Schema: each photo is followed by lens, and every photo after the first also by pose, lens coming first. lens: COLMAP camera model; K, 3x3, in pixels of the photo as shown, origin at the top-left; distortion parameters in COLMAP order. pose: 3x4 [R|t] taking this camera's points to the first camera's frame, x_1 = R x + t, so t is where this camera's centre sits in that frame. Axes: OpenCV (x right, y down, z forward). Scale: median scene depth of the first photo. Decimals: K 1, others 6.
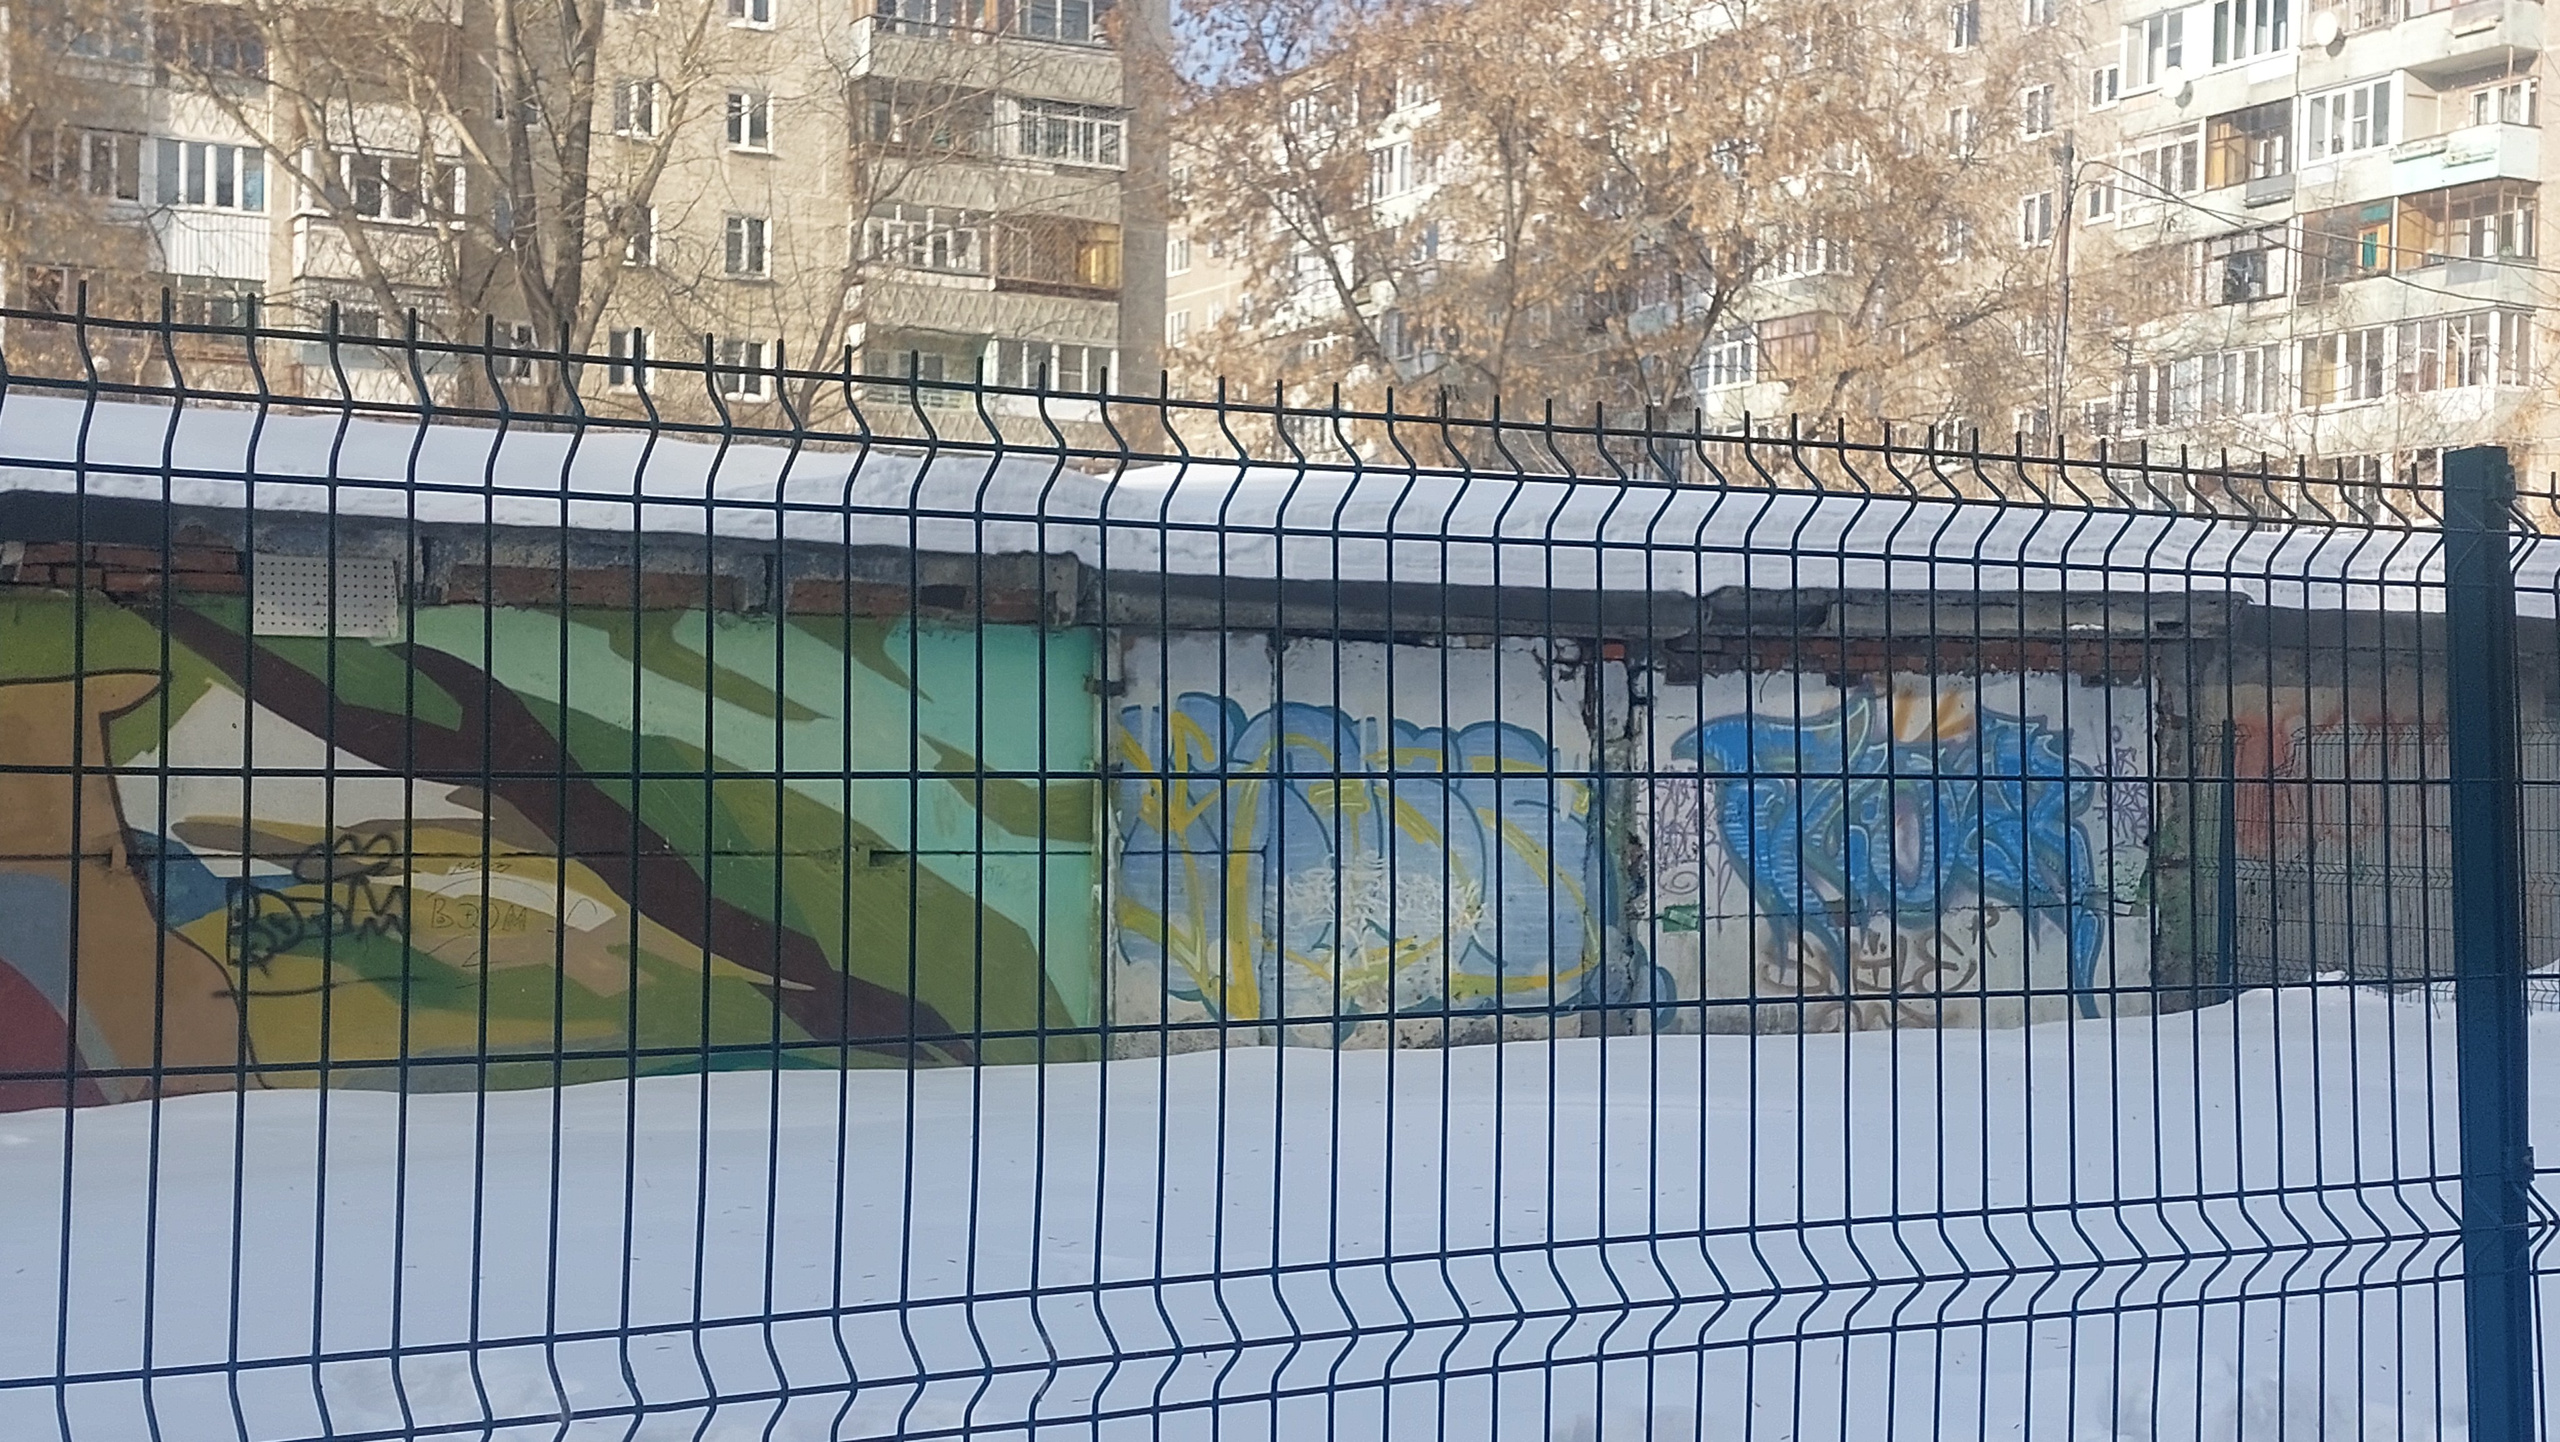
lens RADIAL K [[3395.3, 0, 1305.2], [0, 3395.3, 723.8], [0, 0, 1]] dist [0.208749, -0.553683]
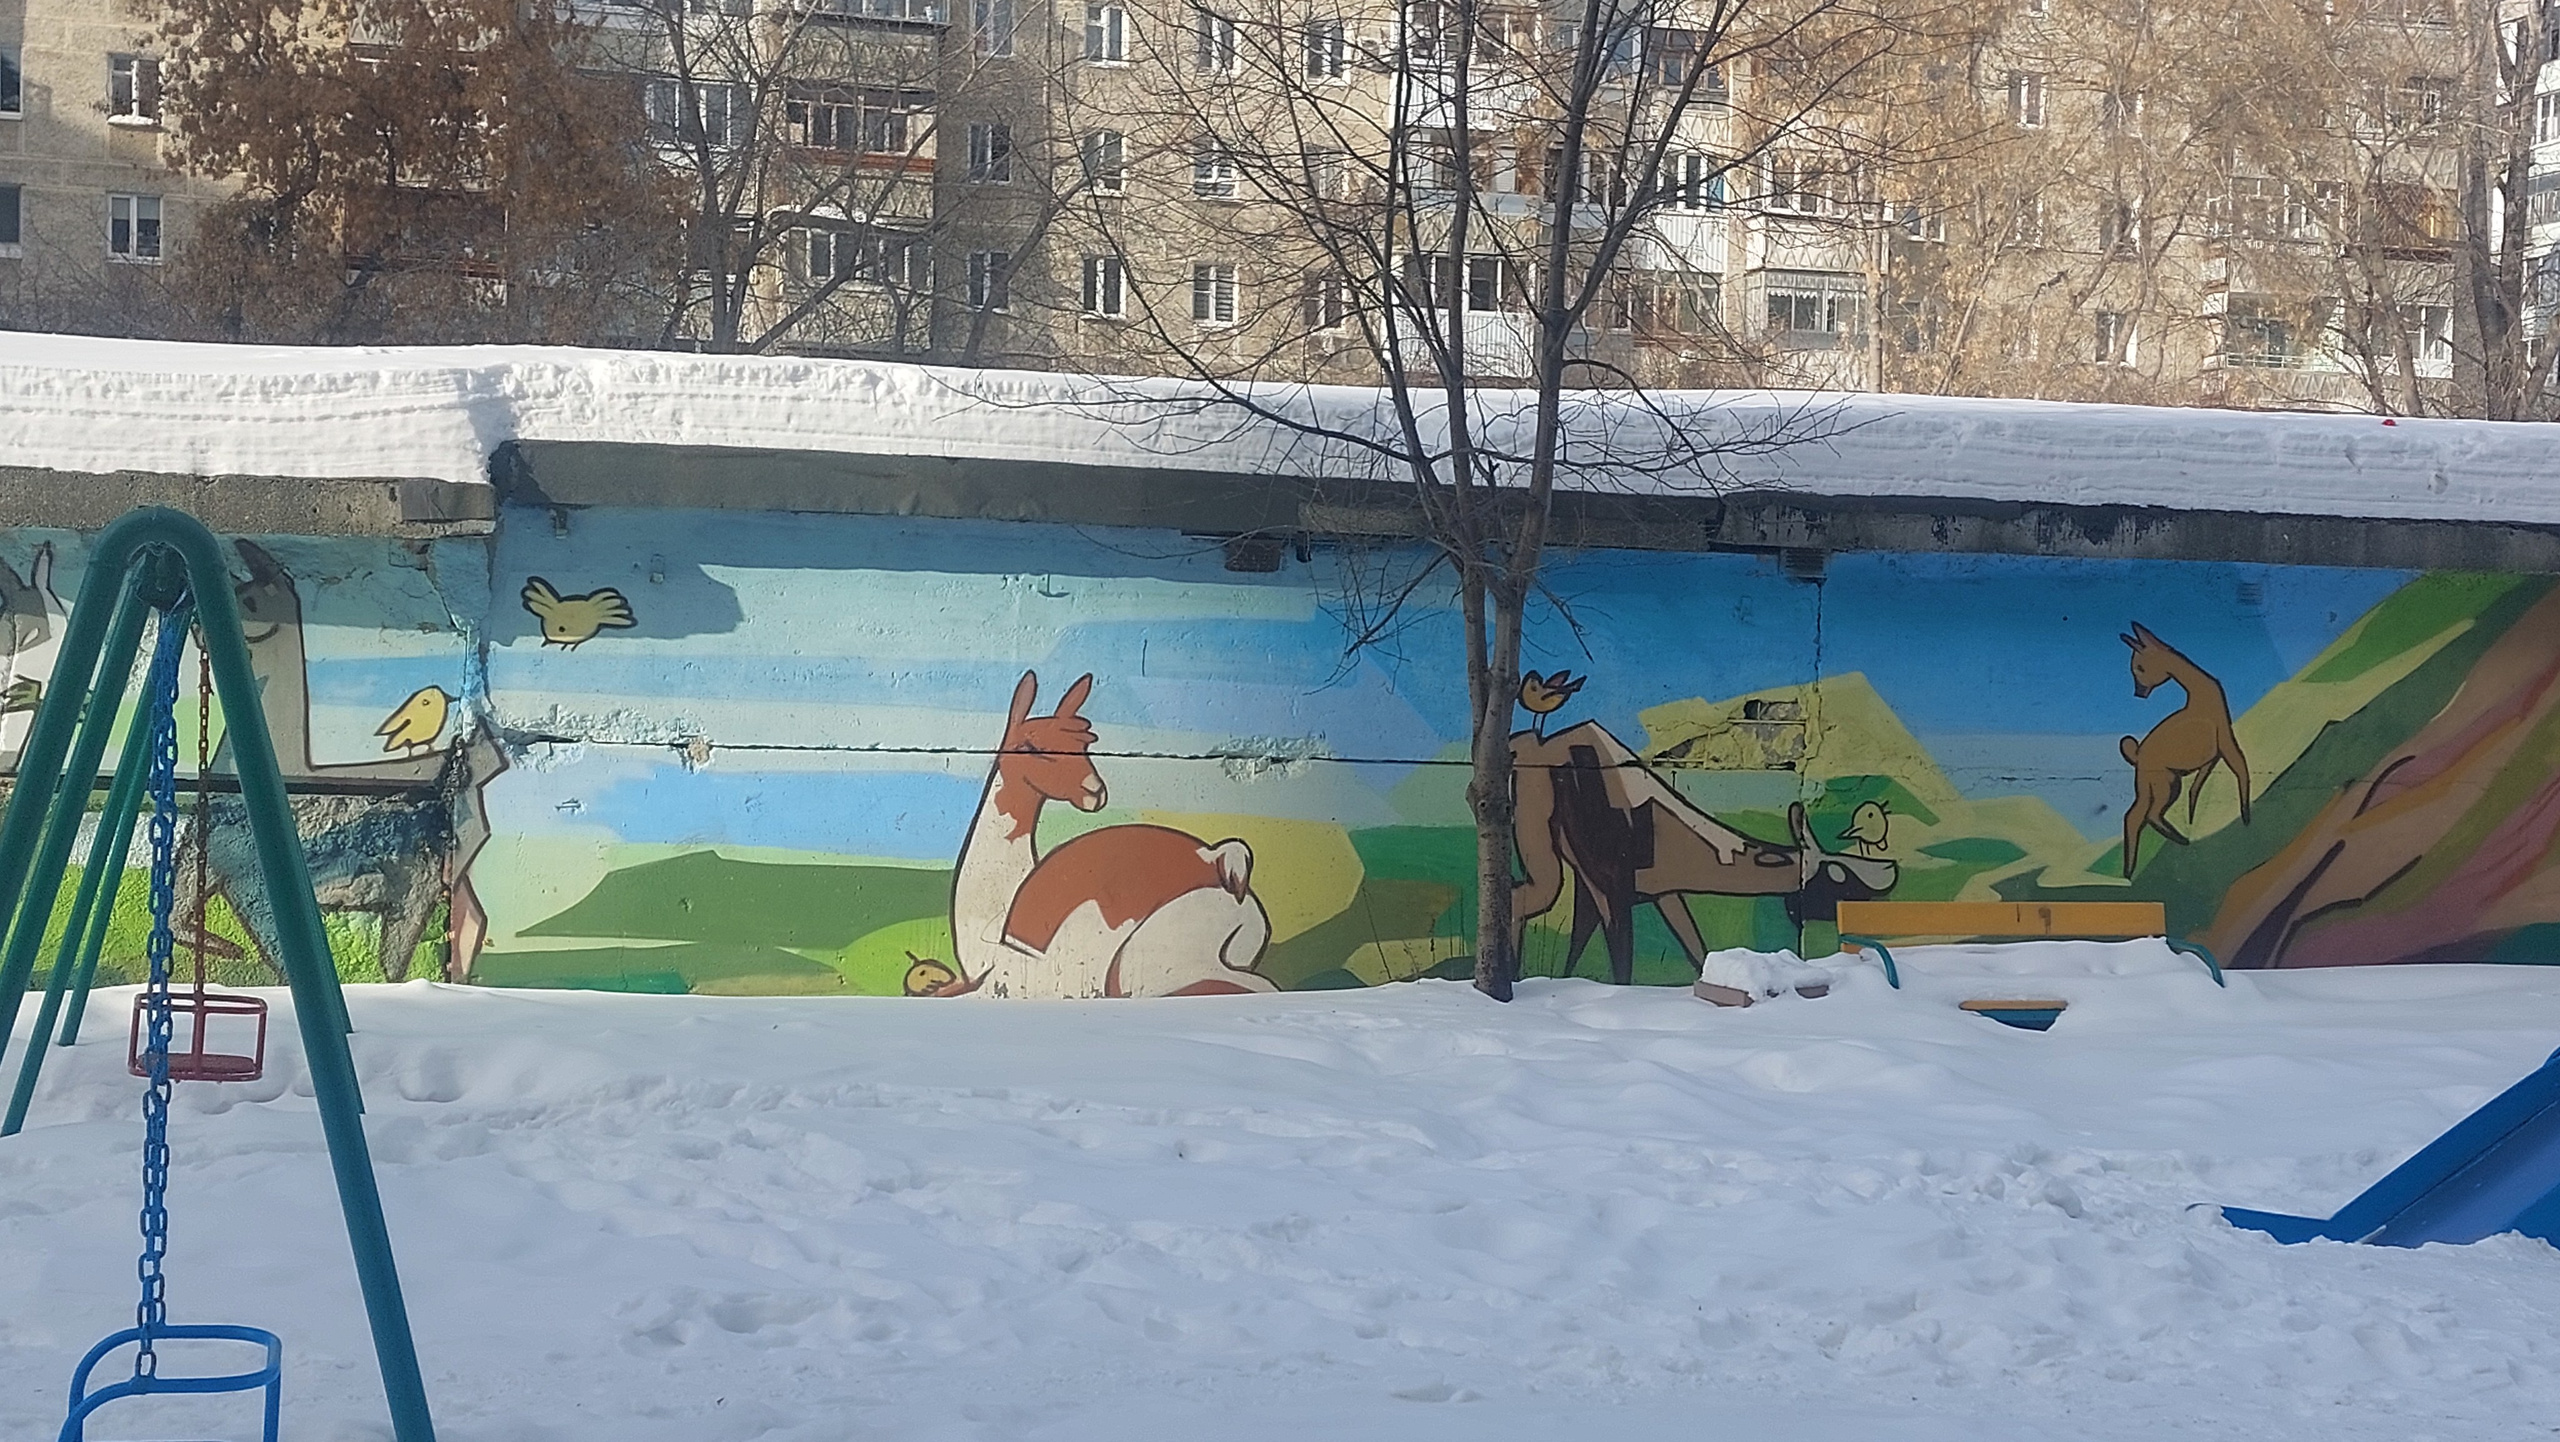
lens RADIAL K [[3351.9, 0, 1357.4], [0, 3351.9, 761.1], [0, 0, 1]] dist [0.290714, -1.074124]
pose [[0.978956, 0.008923, -0.203875, -0.180468], [-0.002537, 0.999499, 0.031563, -0.003137], [0.204055, -0.030381, 0.978488, -0.110477]]
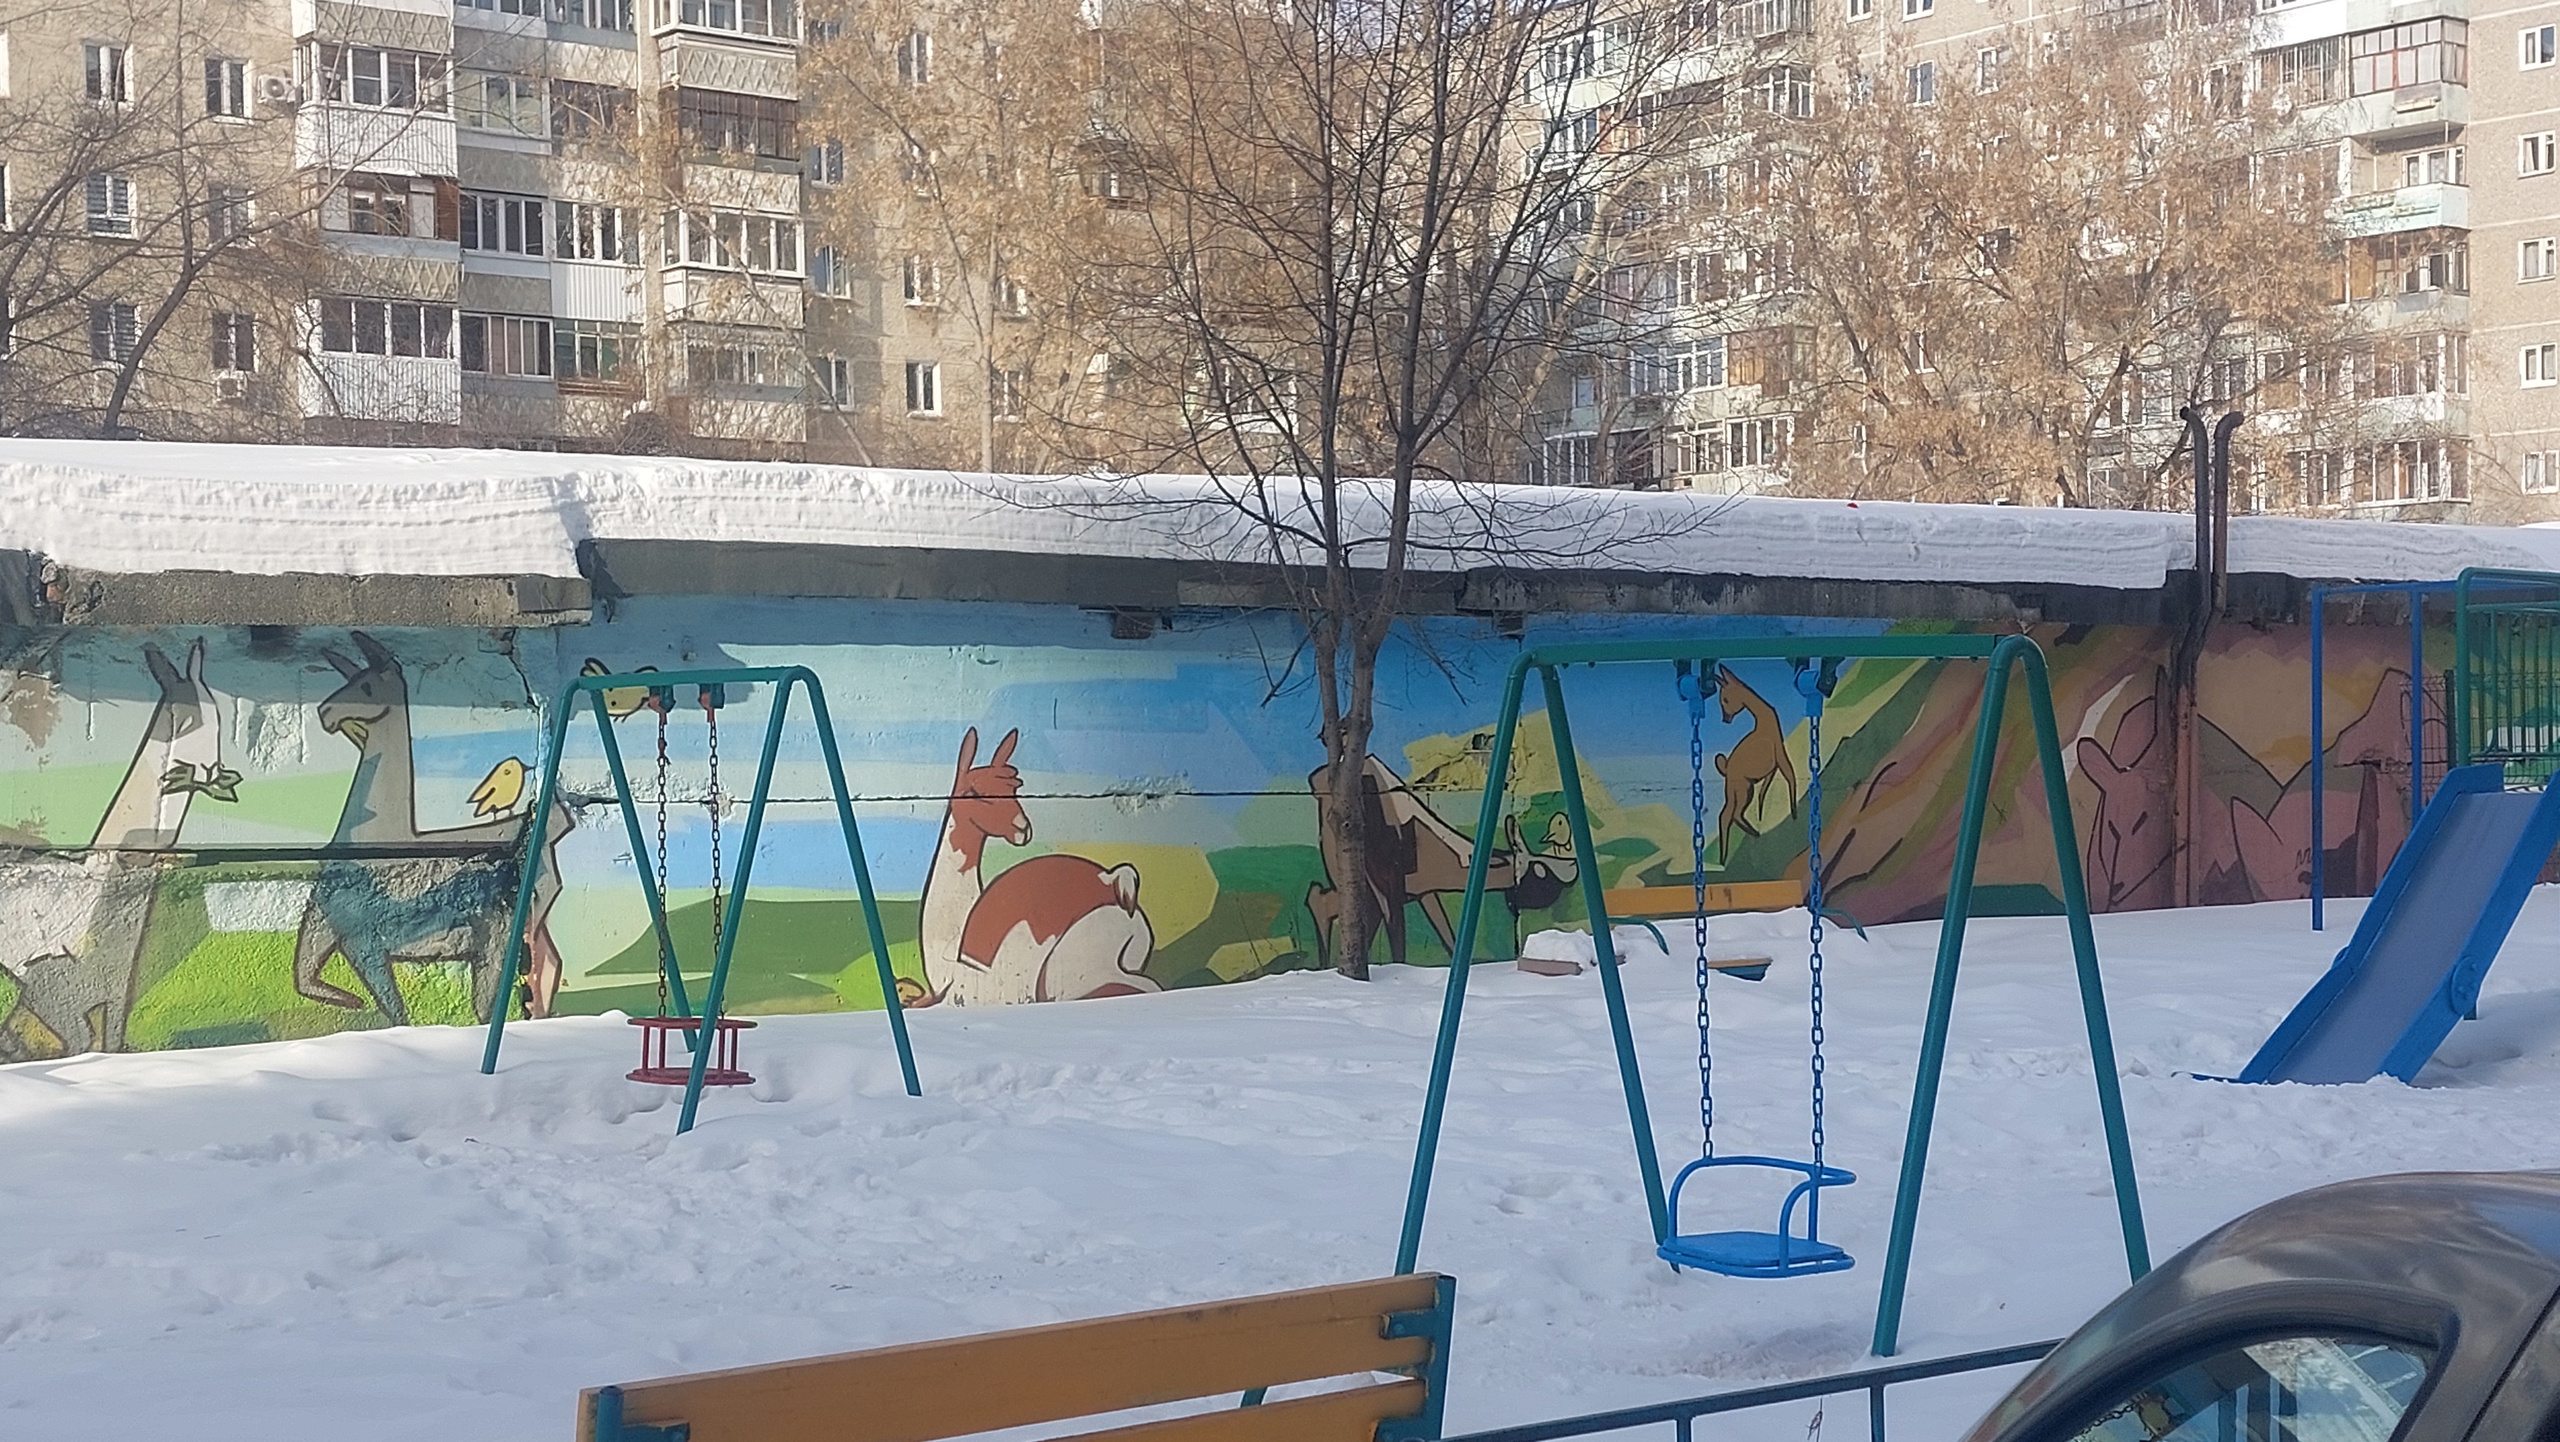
lens RADIAL K [[3335.2, 0, 1358.0], [0, 3335.2, 792.5], [0, 0, 1]] dist [0.221558, -0.590791]
pose [[0.985544, -0.029874, 0.166765, -0.244021], [0.024482, 0.999112, 0.034296, -0.004741], [-0.167641, -0.029718, 0.985400, -0.148057]]
